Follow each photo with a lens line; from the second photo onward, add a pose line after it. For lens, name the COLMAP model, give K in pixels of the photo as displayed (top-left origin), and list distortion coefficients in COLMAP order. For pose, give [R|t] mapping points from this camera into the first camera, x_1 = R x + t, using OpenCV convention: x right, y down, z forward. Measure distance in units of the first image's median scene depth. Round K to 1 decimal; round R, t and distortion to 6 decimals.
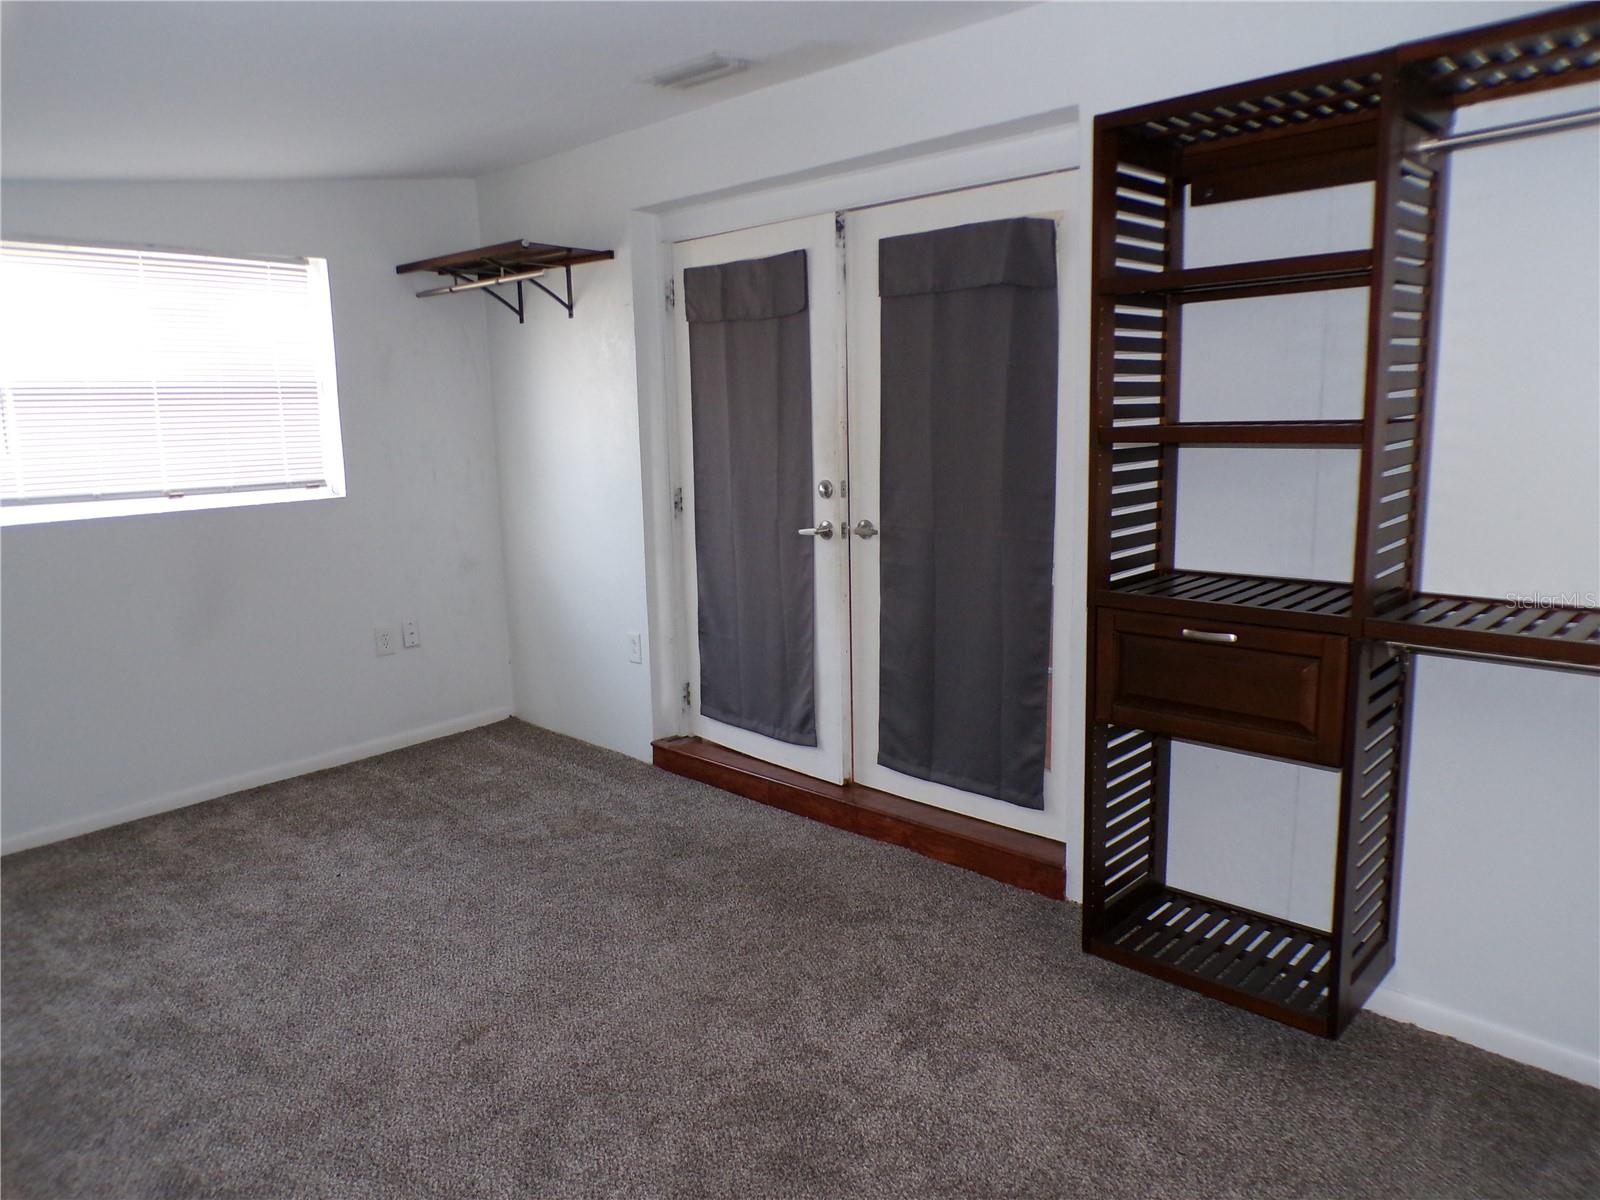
lens RADIAL K [[1083.4, 0, 800.0], [0, 1083.4, 600.0], [0, 0, 1]] dist [-0.046730, 0.029392]
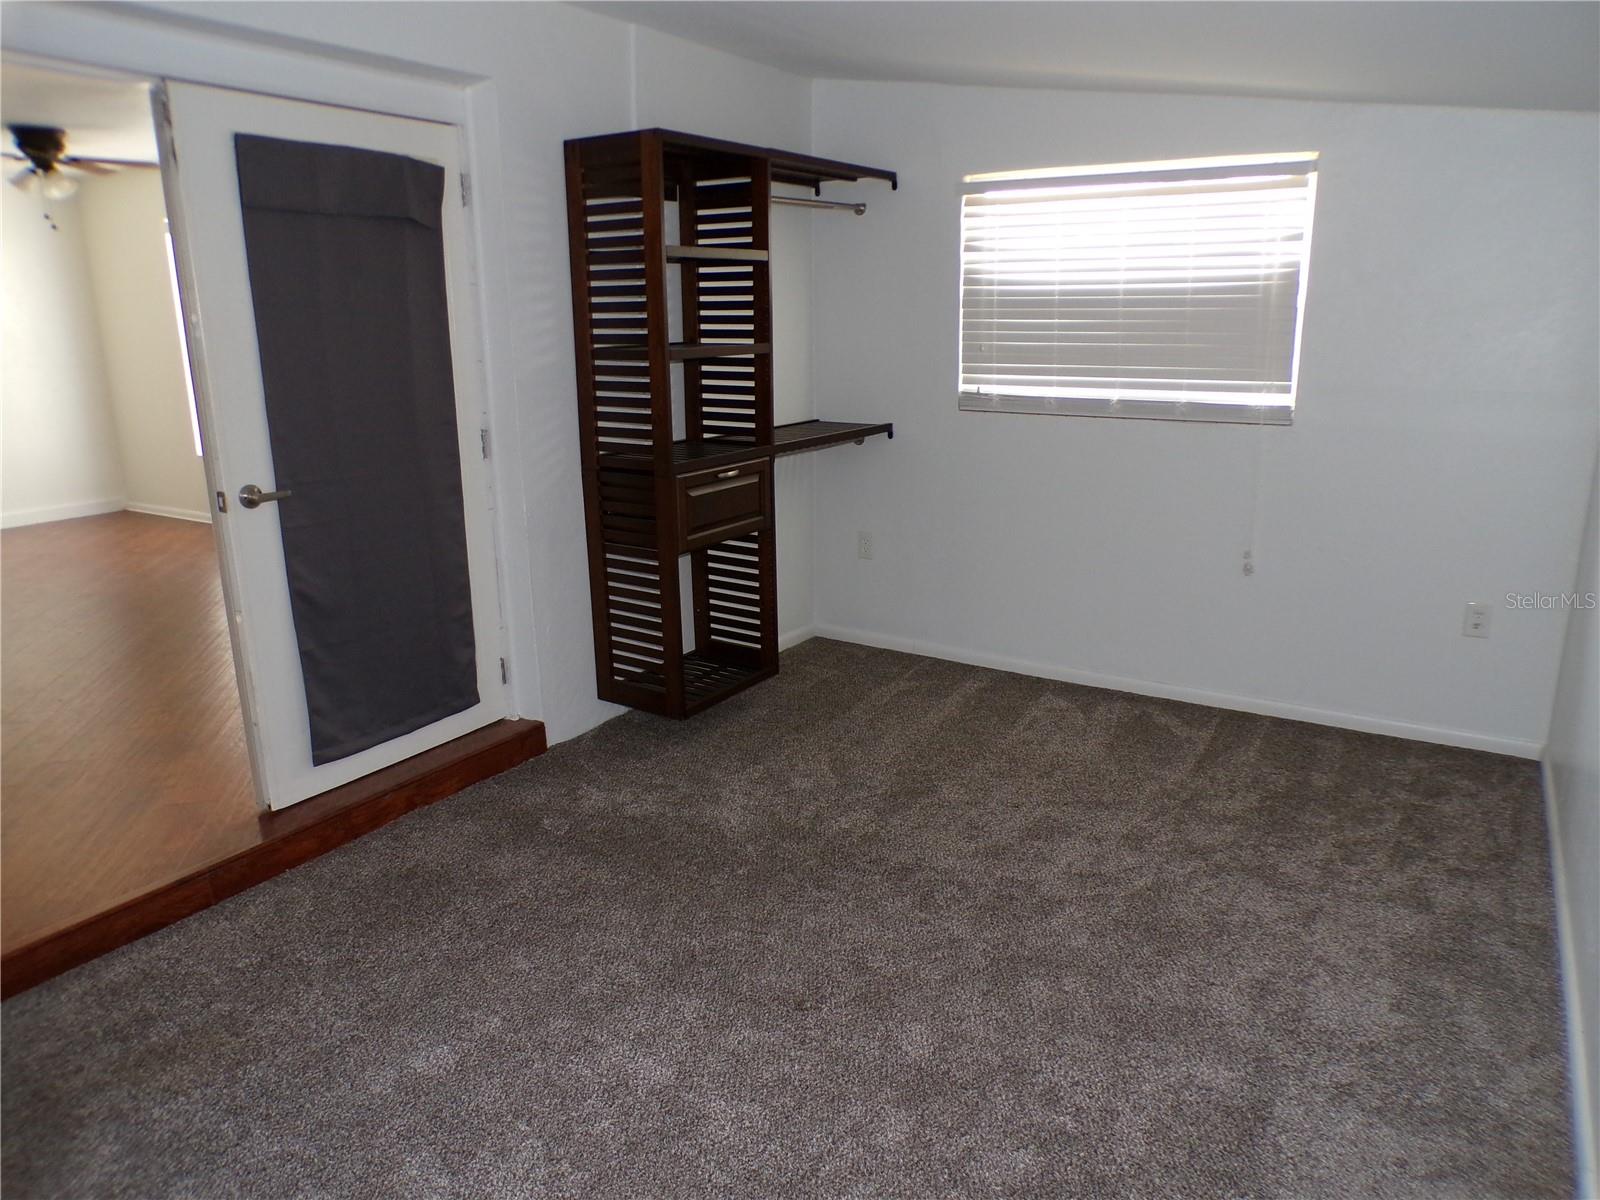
lens RADIAL K [[1083.4, 0, 800.0], [0, 1083.4, 600.0], [0, 0, 1]] dist [-0.046730, 0.029392]
pose [[-0.190781, -0.236216, 0.952788, -0.828228], [0.175759, 0.946711, 0.269902, -0.142121], [-0.965770, 0.218954, -0.139098, 0.761810]]
